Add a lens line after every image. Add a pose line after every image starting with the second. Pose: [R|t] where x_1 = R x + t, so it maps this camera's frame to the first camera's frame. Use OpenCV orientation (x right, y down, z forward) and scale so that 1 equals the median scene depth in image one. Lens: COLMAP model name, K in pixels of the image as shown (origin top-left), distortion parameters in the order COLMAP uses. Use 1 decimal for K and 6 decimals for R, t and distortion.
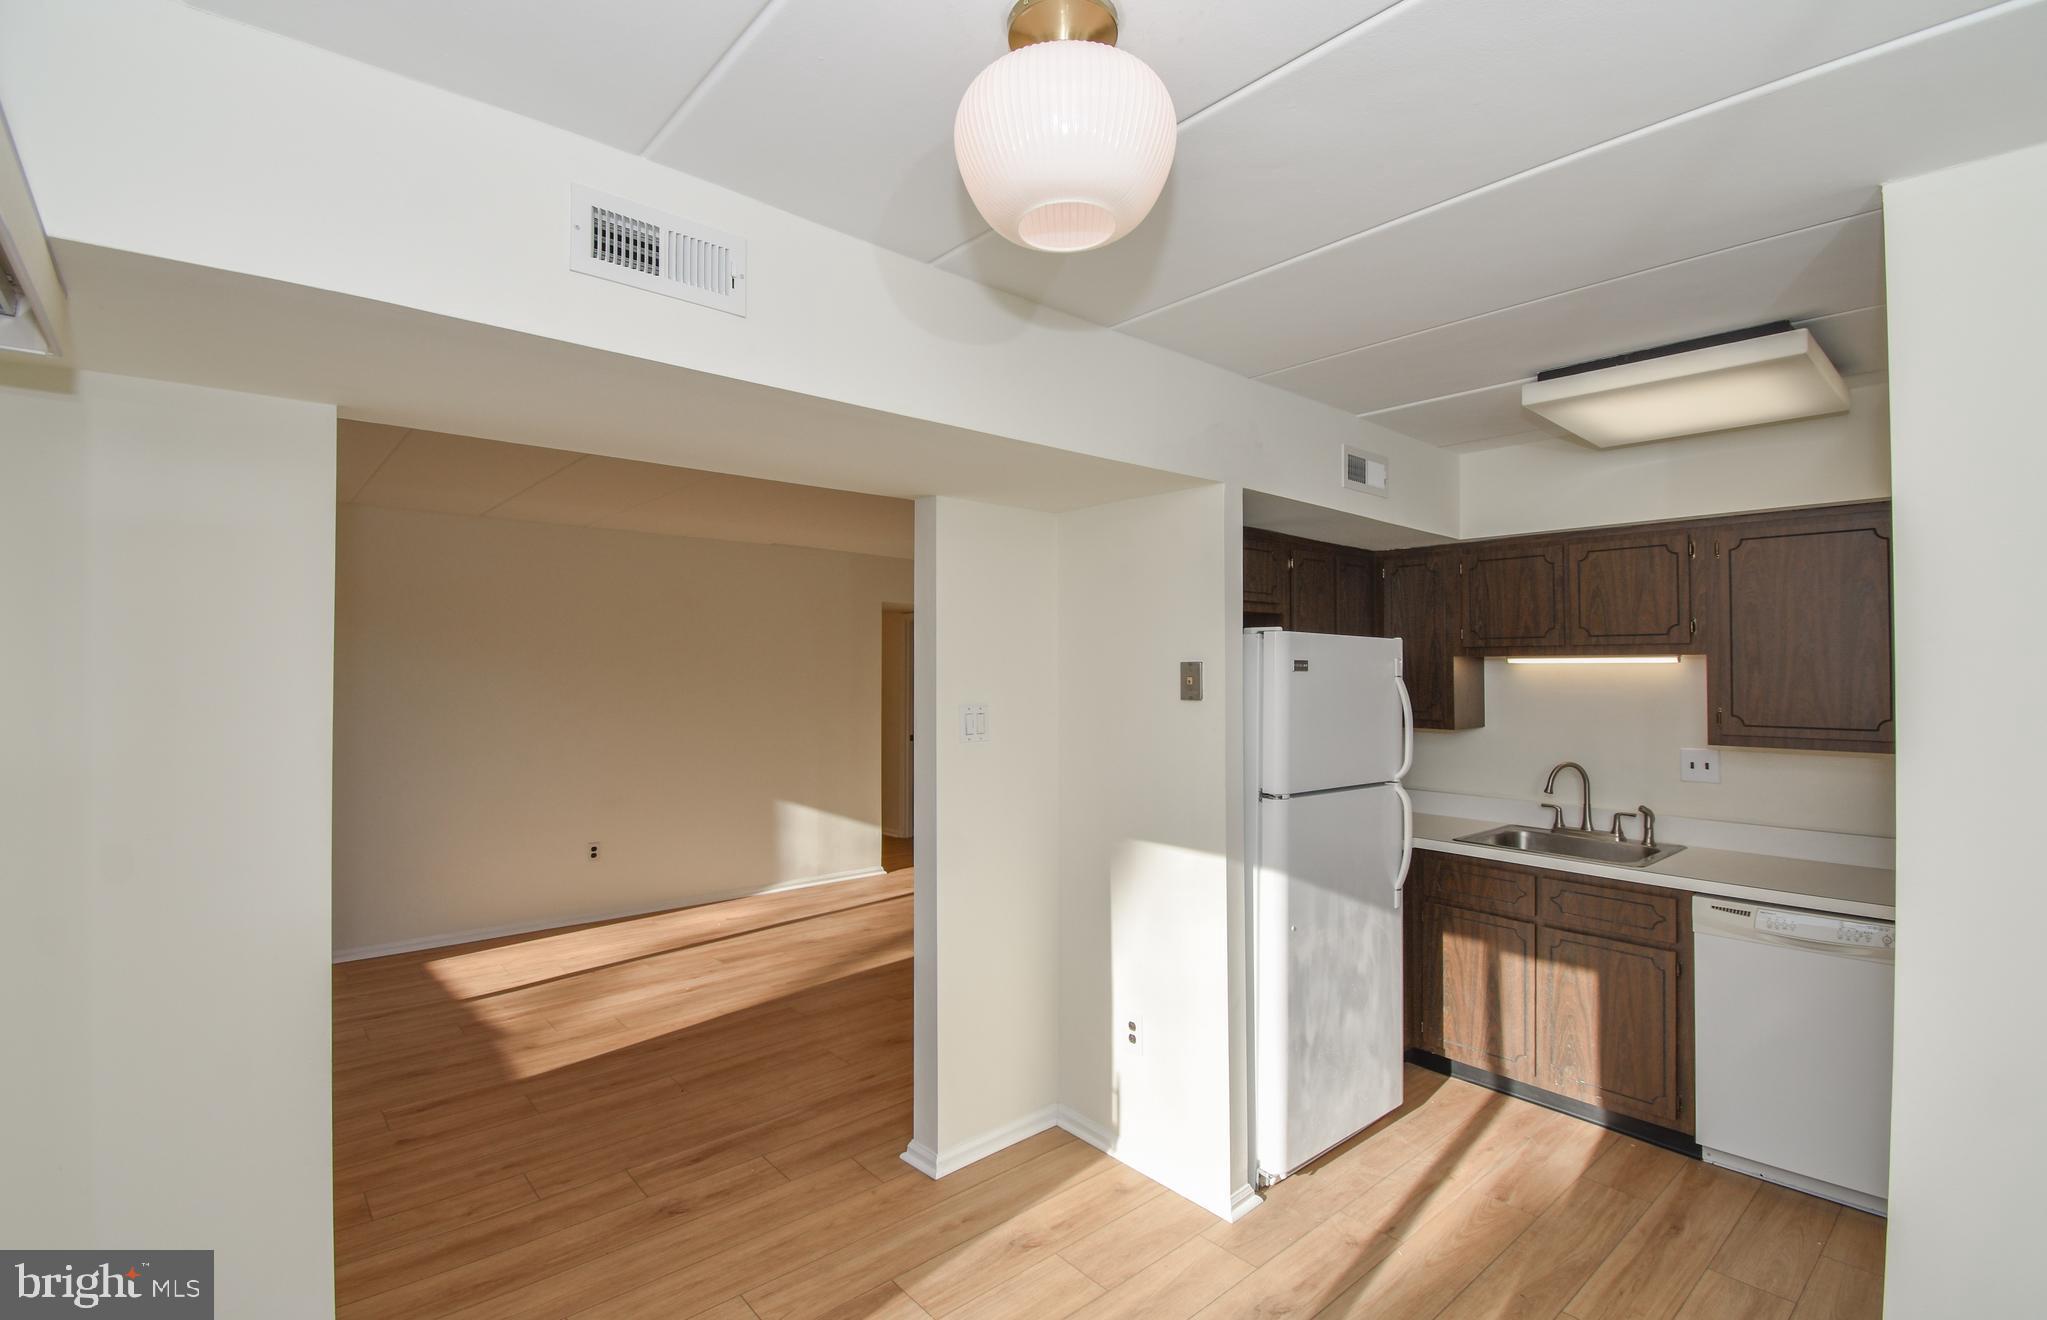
lens RADIAL K [[910.1, 0, 1018.5], [0, 910.1, 663.5], [0, 0, 1]] dist [-0.003949, -0.000964]
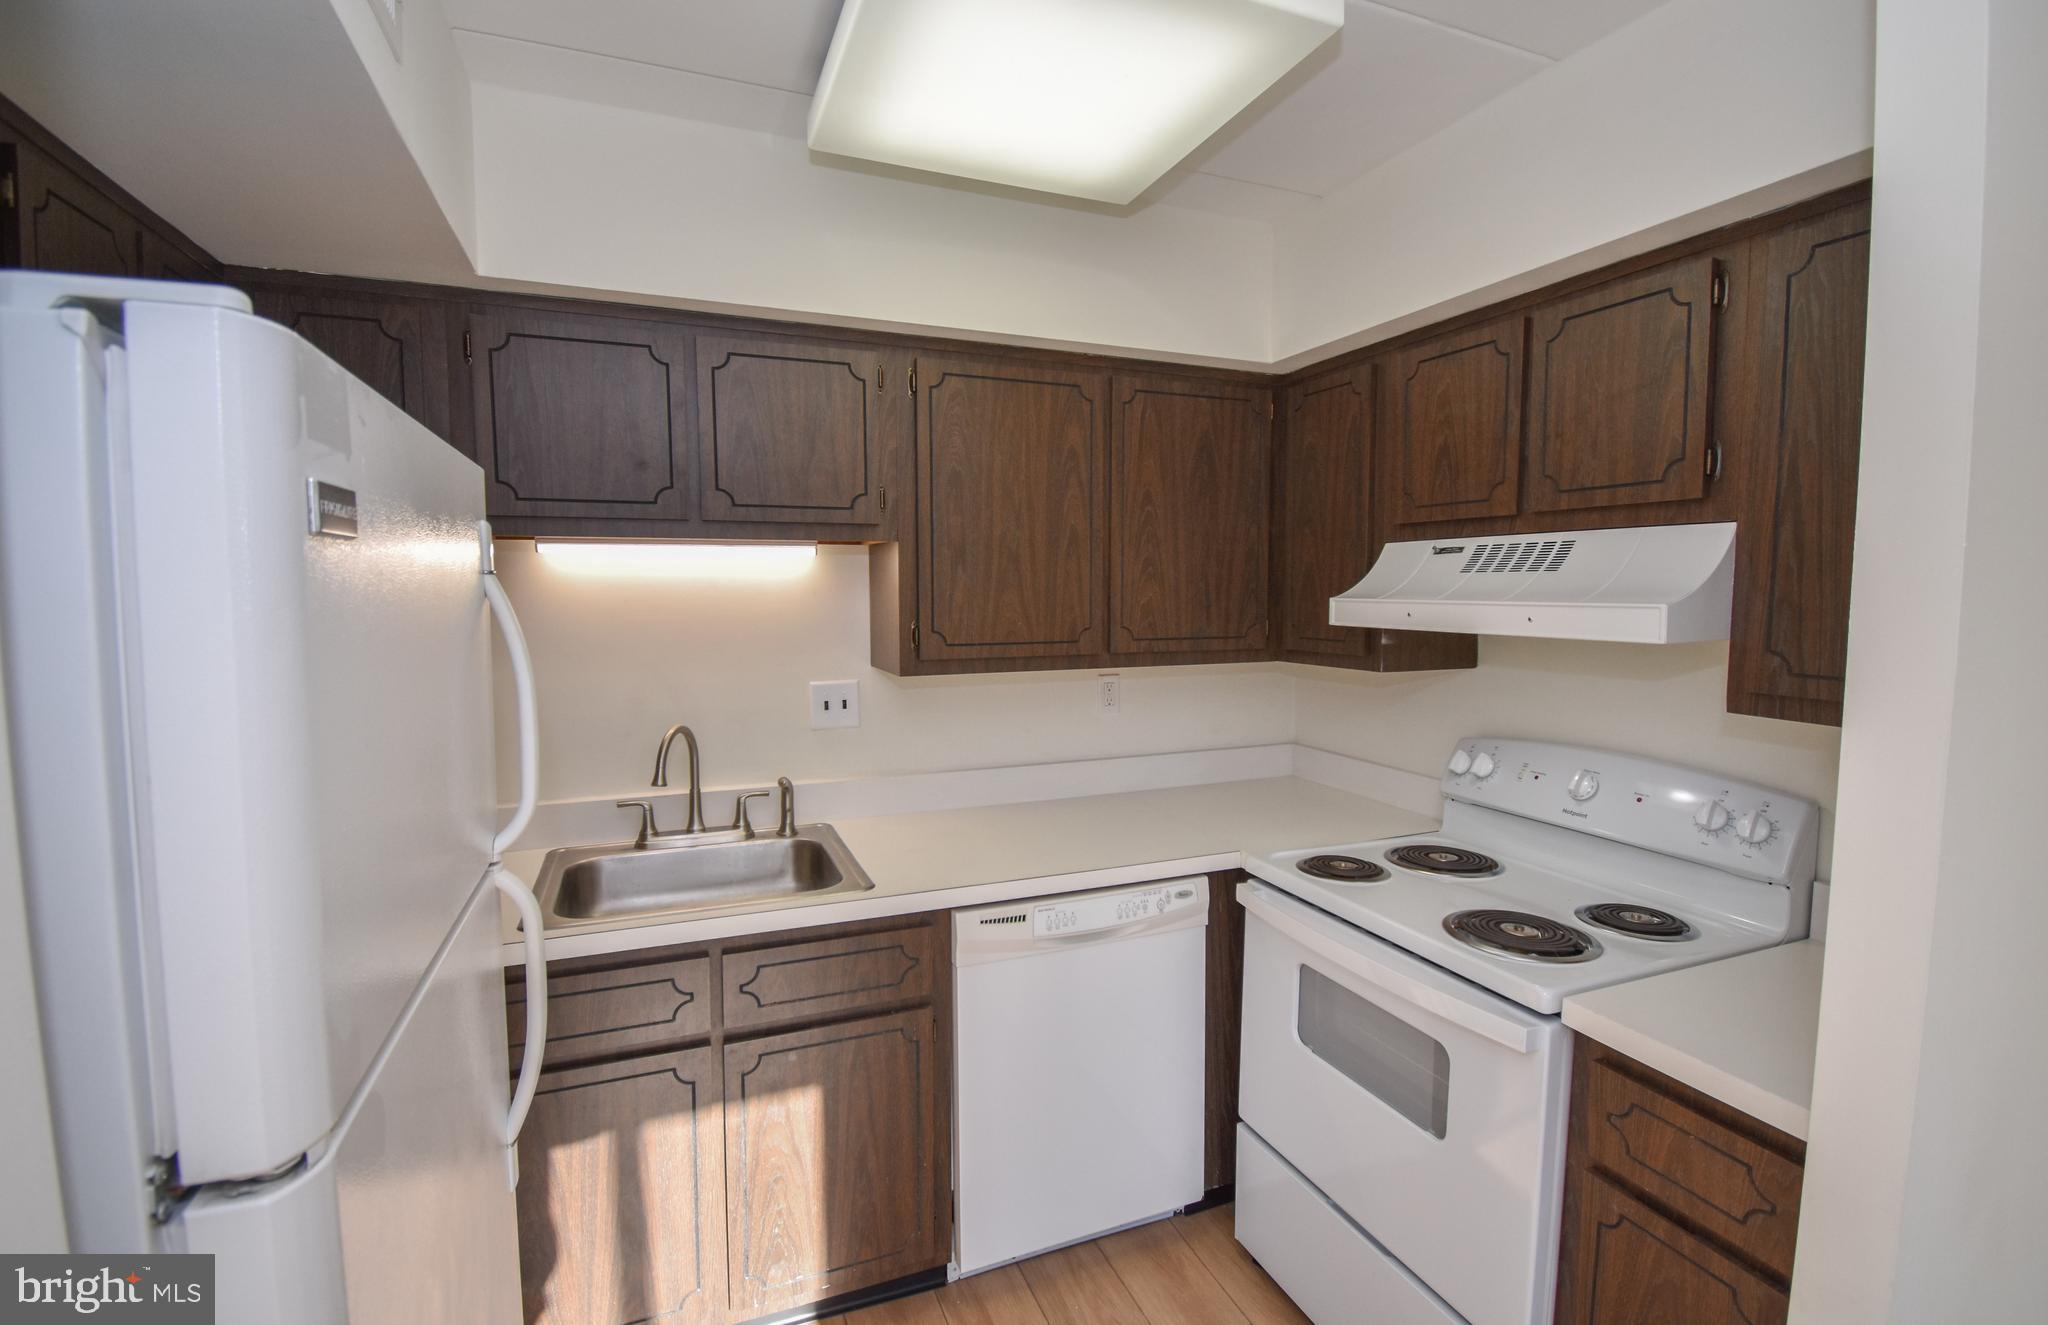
lens RADIAL K [[948.4, 0, 1087.3], [0, 948.4, 649.5], [0, 0, 1]] dist [0.001660, -0.001295]
pose [[0.291055, -0.073054, 0.953913, 0.124096], [-0.005555, 0.996934, 0.078044, 0.013057], [-0.956690, -0.028014, 0.289756, 0.646577]]
